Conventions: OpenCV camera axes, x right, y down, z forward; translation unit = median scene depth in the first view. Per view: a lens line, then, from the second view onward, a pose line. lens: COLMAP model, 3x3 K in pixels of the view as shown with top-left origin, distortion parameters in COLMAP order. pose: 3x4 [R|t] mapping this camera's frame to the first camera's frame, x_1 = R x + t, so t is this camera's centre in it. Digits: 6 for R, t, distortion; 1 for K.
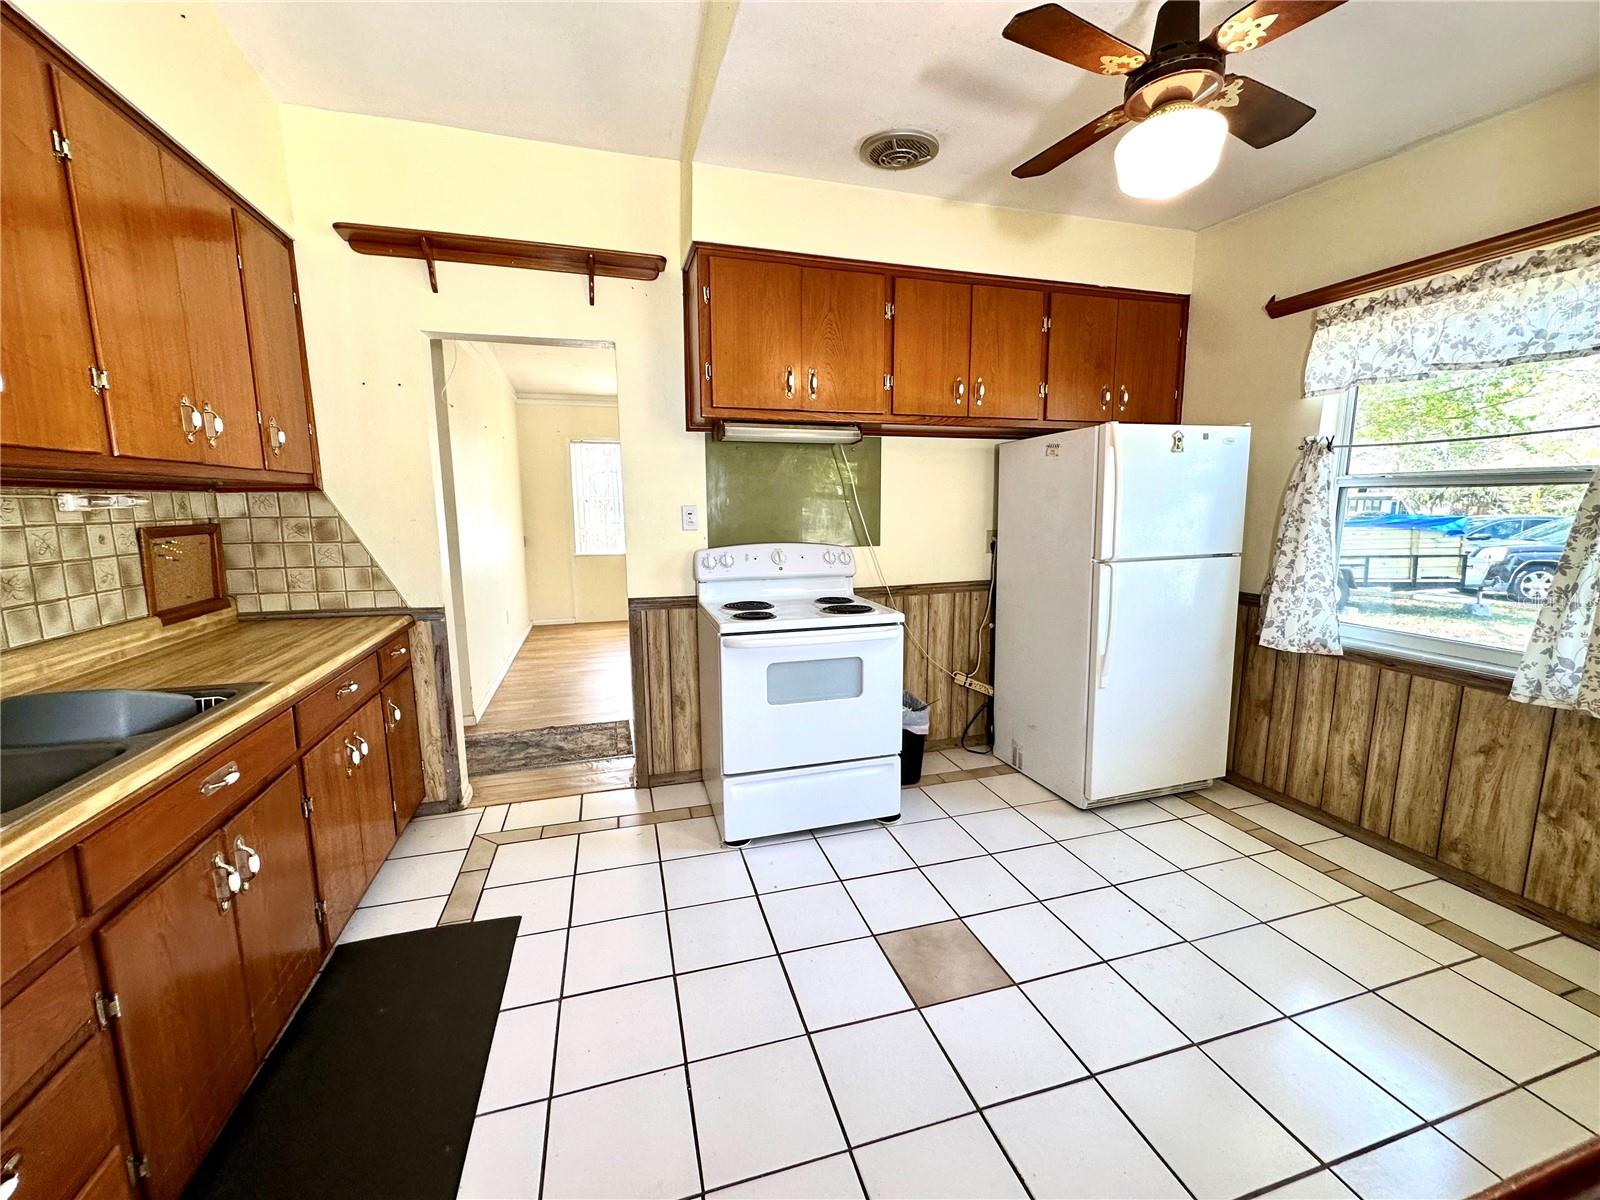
lens RADIAL K [[632.6, 0, 801.0], [0, 632.6, 595.1], [0, 0, 1]] dist [-0.003112, -0.000278]
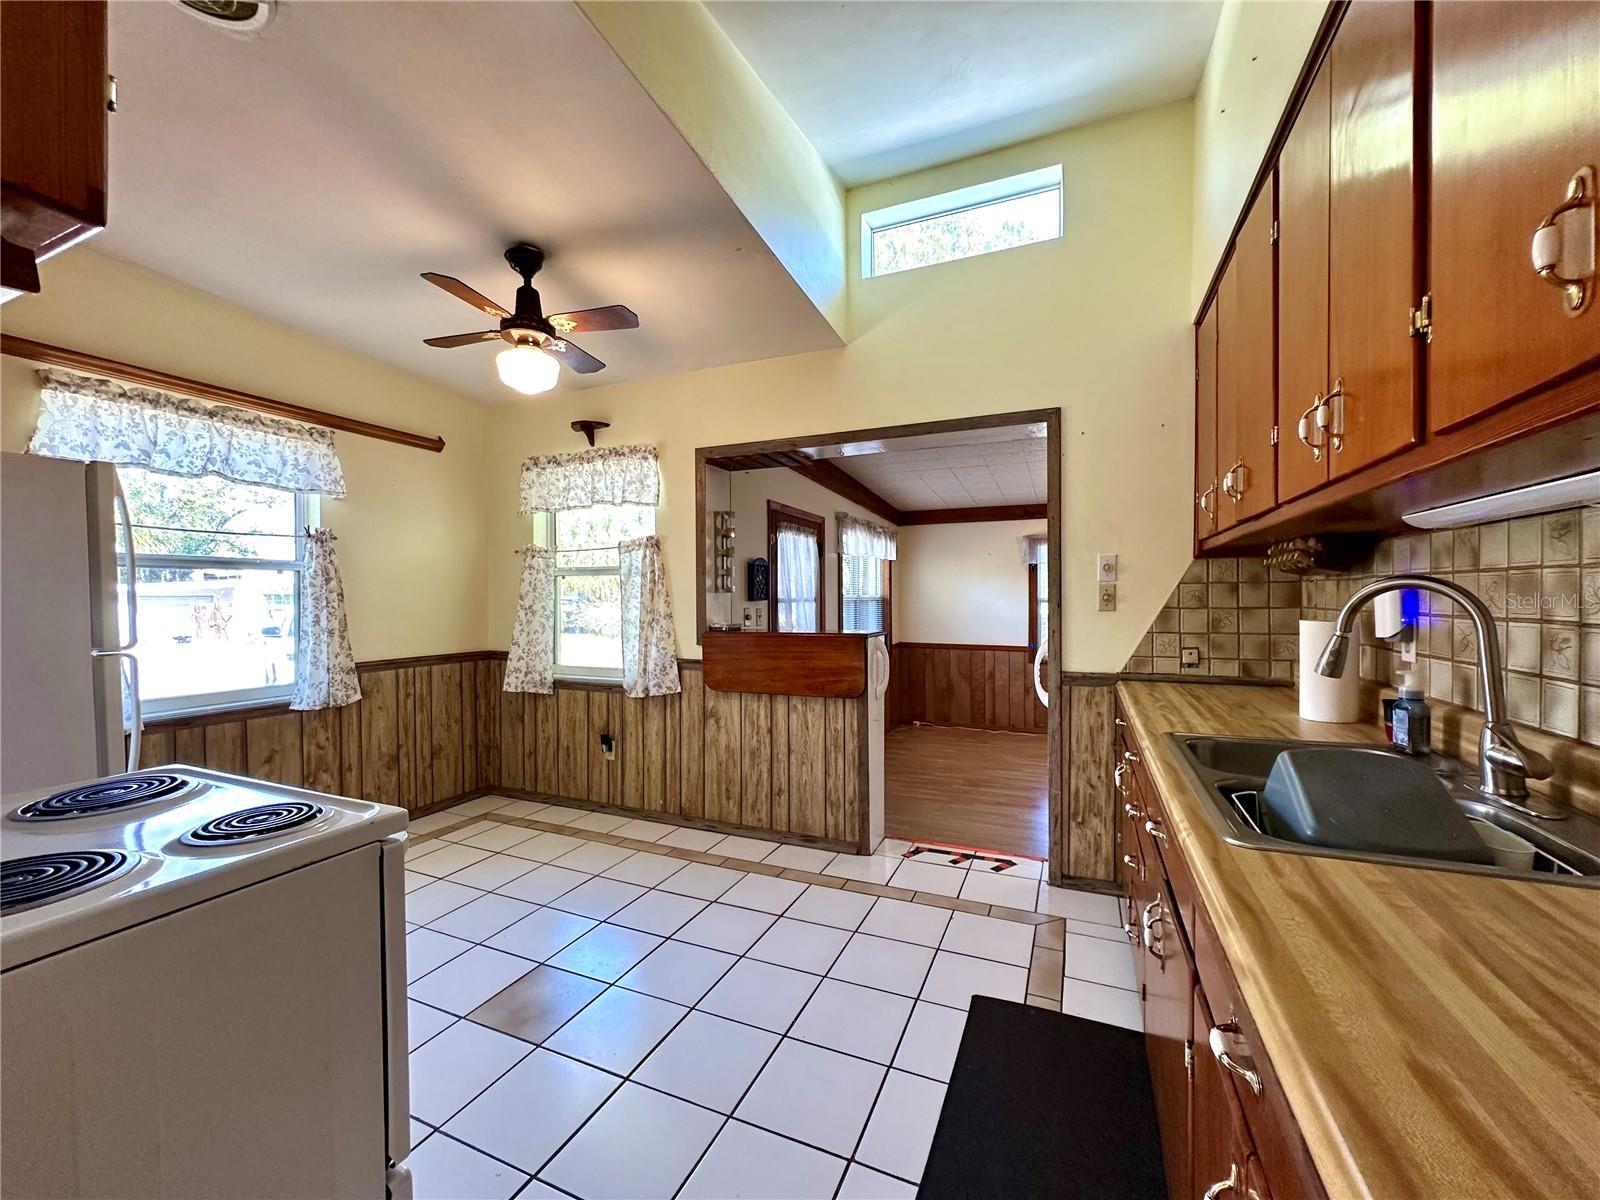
lens RADIAL K [[634.5, 0, 800.0], [0, 634.5, 600.0], [0, 0, 1]] dist [-0.000616, 0.000072]
pose [[-0.763920, 0.006578, 0.645277, -0.622423], [0.104757, 0.987948, 0.113947, -0.119315], [-0.636751, 0.154644, -0.755403, 1.114241]]
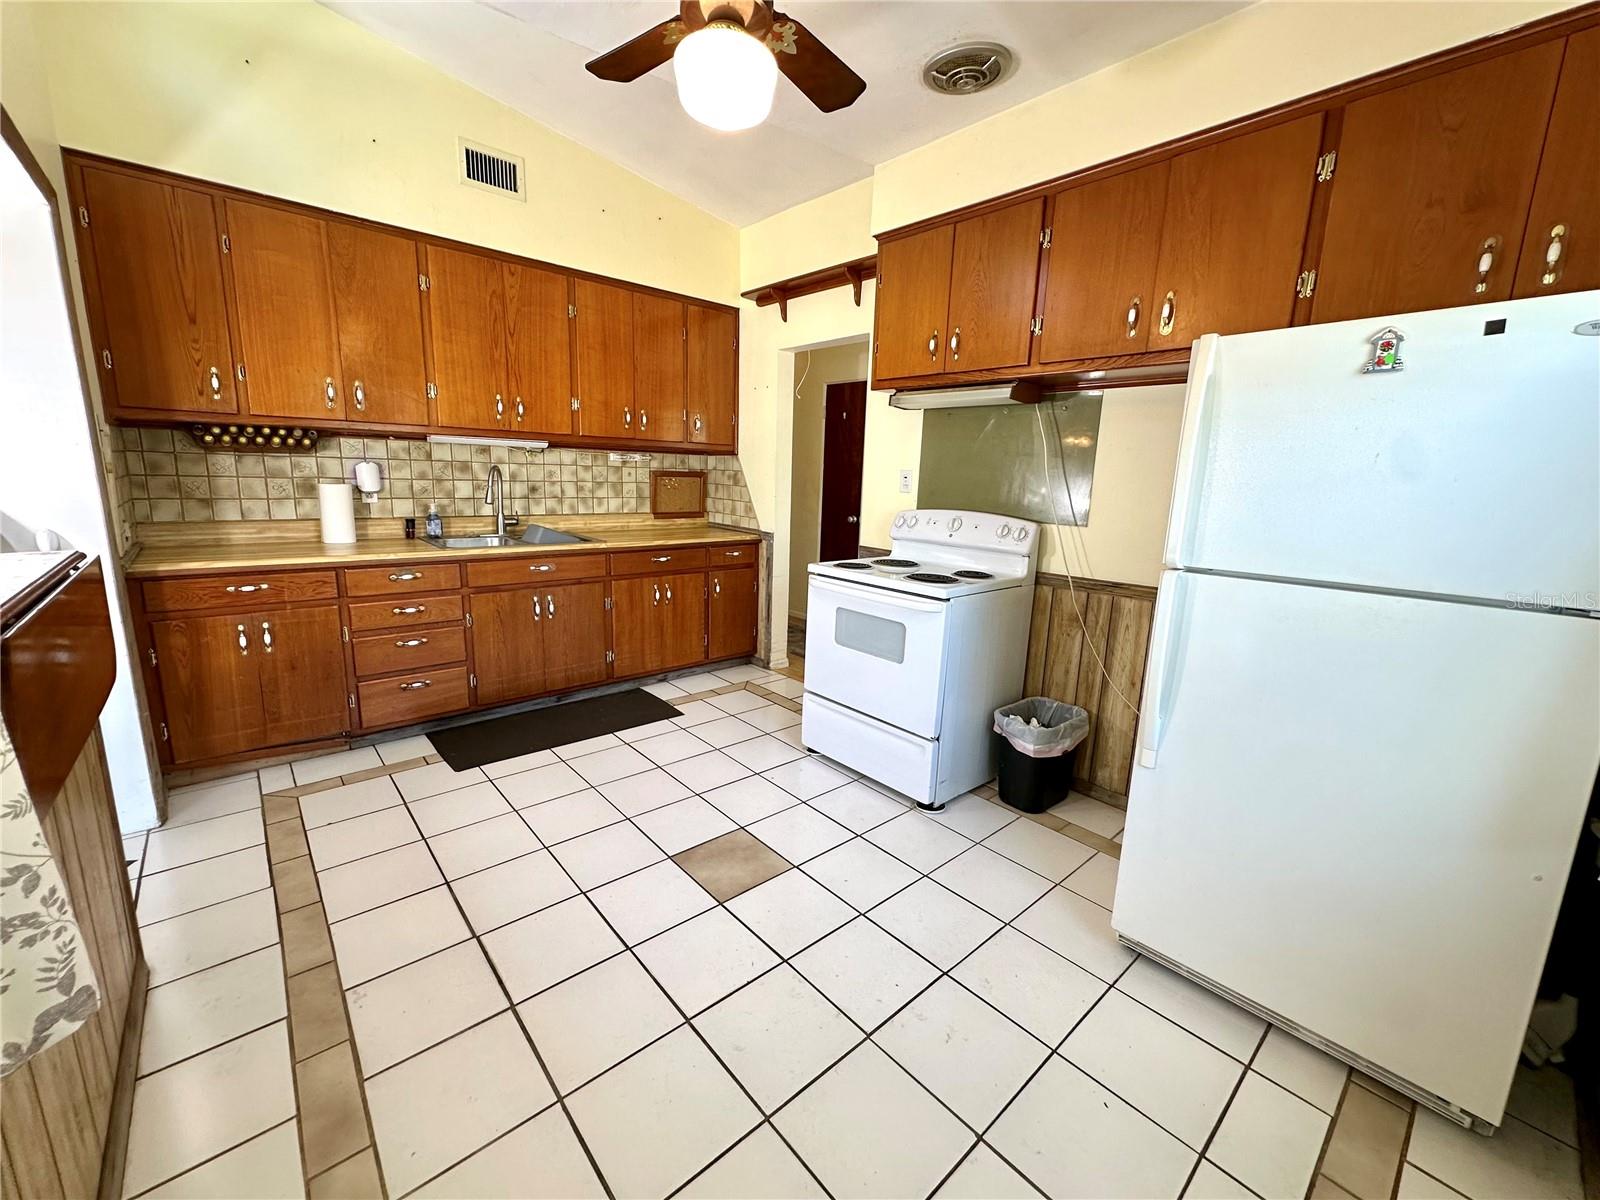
lens RADIAL K [[642.0, 0, 799.7], [0, 642.0, 595.1], [0, 0, 1]] dist [-0.002858, 0.000220]
pose [[0.426179, 0.190006, -0.884460, 0.951325], [-0.168908, 0.977214, 0.128544, -0.049486], [0.888730, 0.094610, 0.448562, 0.427488]]
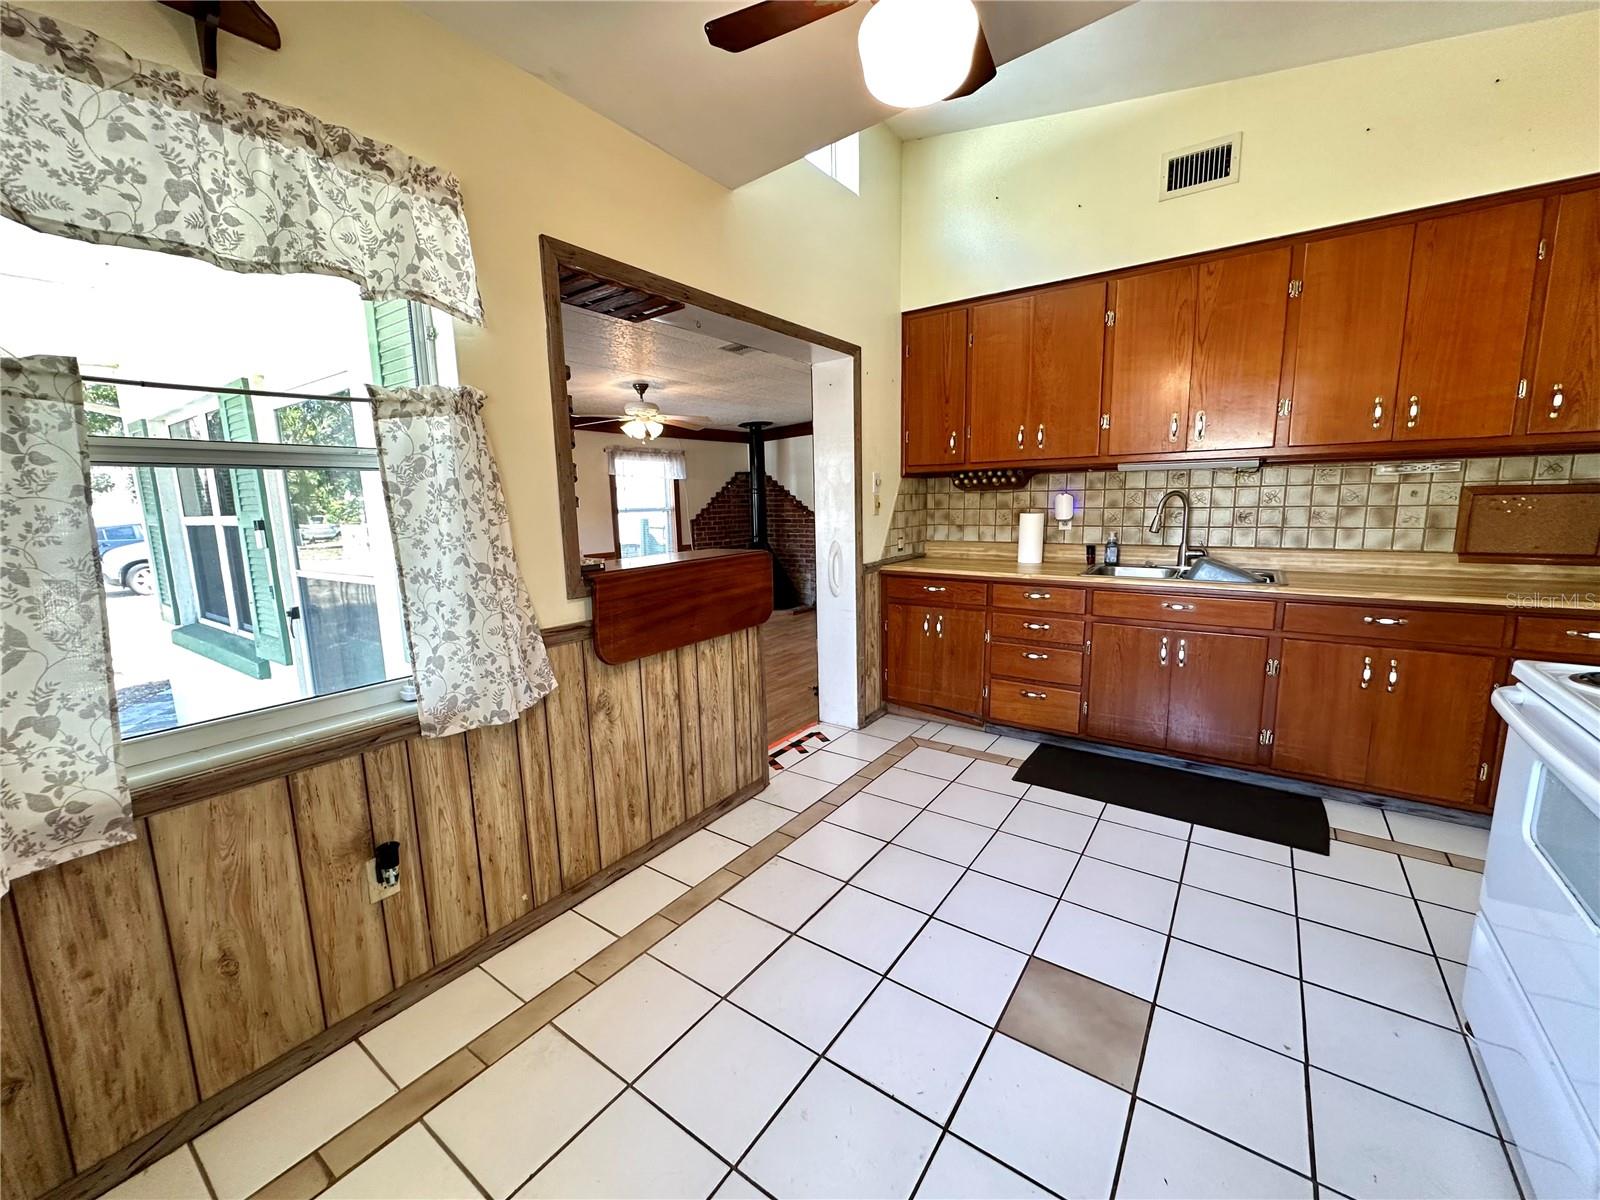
lens RADIAL K [[642.0, 0, 799.7], [0, 642.0, 595.1], [0, 0, 1]] dist [-0.002858, 0.000220]
pose [[-0.788002, 0.114671, -0.604900, 0.757640], [-0.065553, 0.961290, 0.267628, -0.129261], [0.612173, 0.250545, -0.749981, 1.004412]]
